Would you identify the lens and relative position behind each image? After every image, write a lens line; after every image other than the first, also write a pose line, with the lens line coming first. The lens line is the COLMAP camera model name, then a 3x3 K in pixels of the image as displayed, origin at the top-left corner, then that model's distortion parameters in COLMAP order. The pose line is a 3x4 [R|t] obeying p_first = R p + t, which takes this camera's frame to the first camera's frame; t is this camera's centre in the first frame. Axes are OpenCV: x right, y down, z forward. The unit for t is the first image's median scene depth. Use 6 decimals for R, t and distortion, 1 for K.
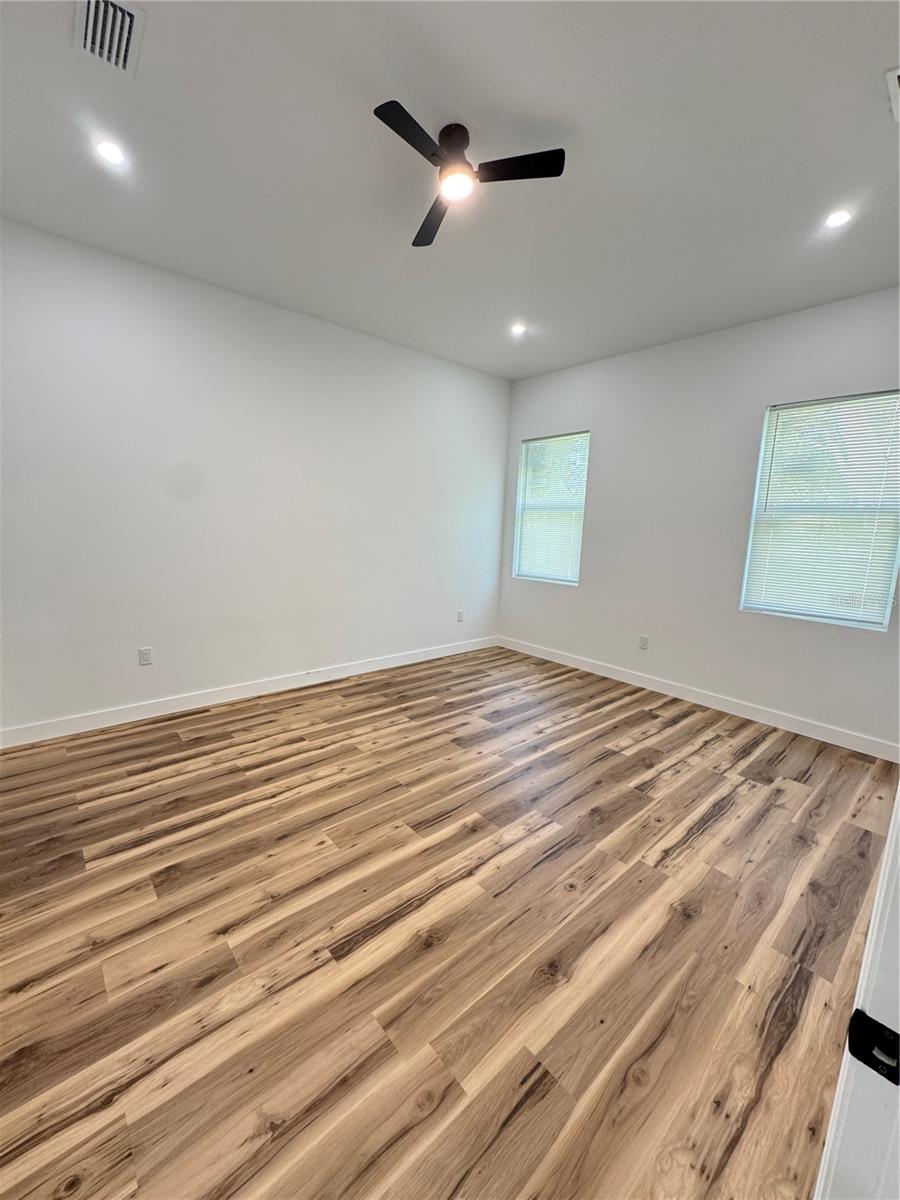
lens RADIAL K [[478.0, 0, 447.3], [0, 478.0, 604.0], [0, 0, 1]] dist [-0.004521, -0.000064]
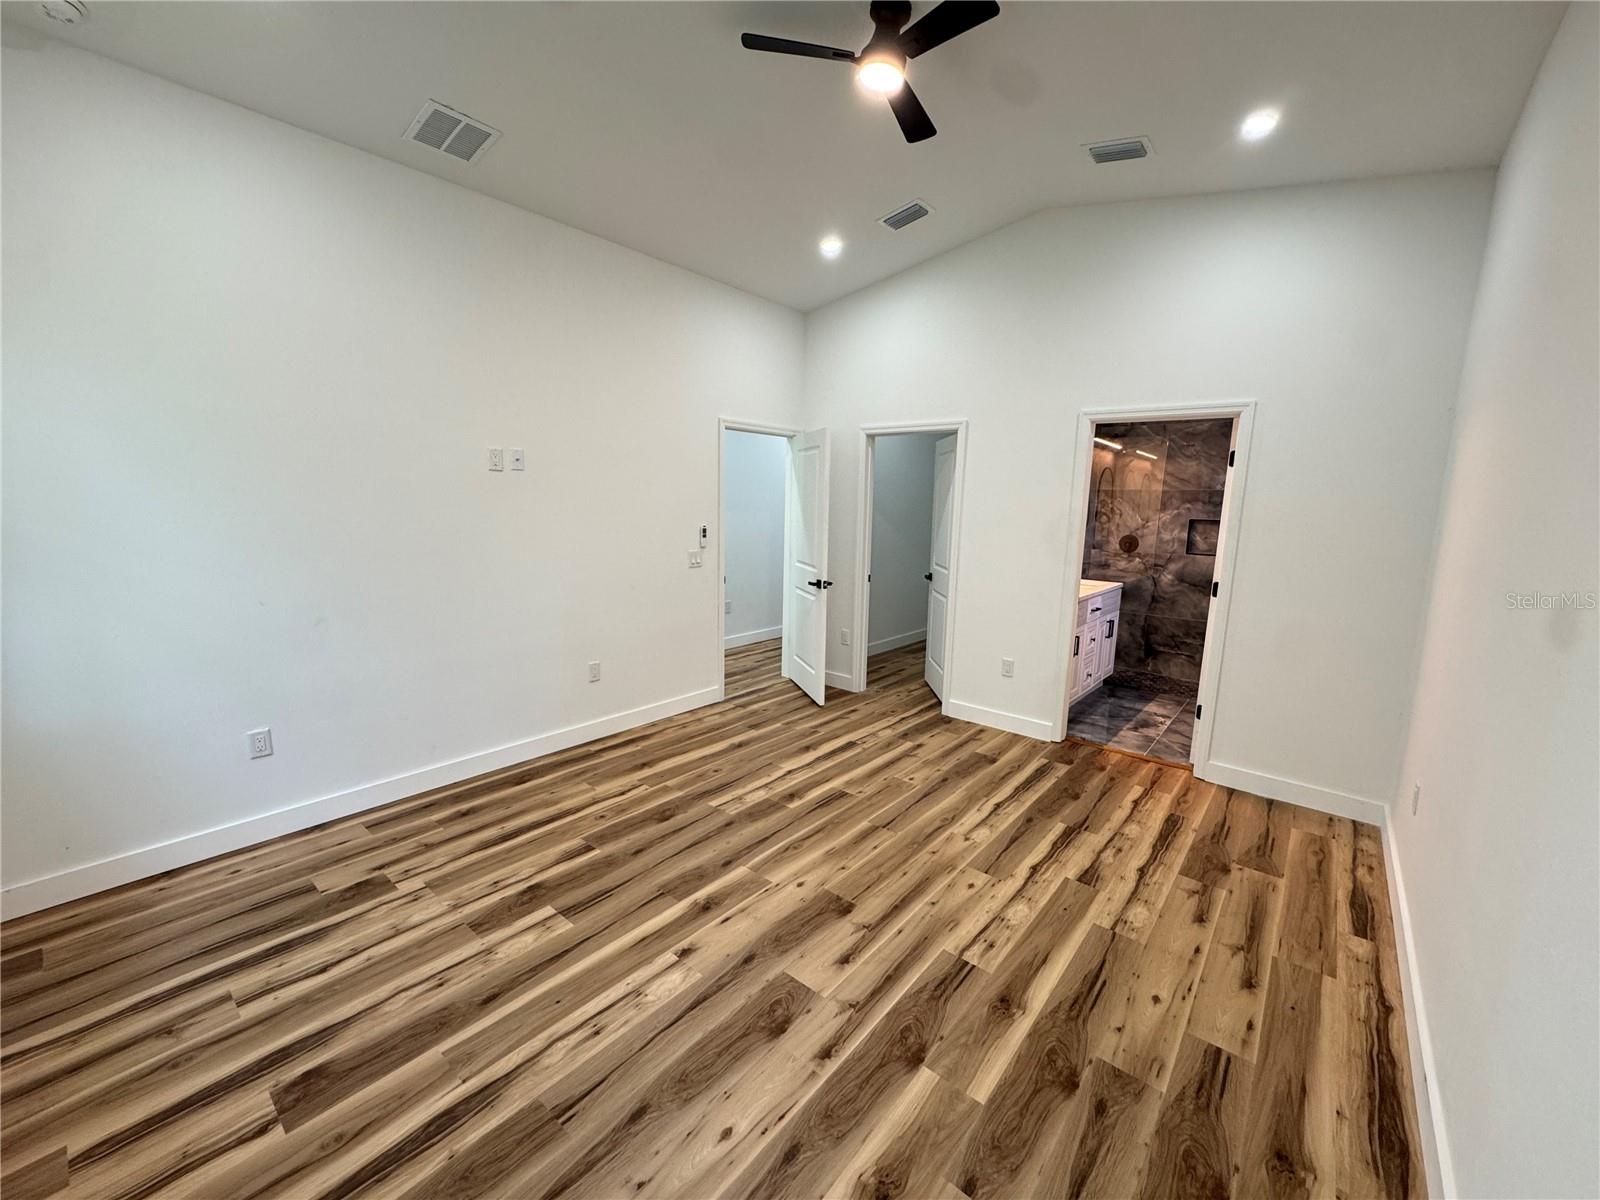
lens RADIAL K [[637.3, 0, 800.0], [0, 637.3, 600.0], [0, 0, 1]] dist [-0.004521, -0.000064]
pose [[-0.985498, -0.032063, -0.166628, 0.227477], [-0.083465, 0.946572, 0.311504, -0.314298], [0.147737, 0.320894, -0.935522, 1.720866]]
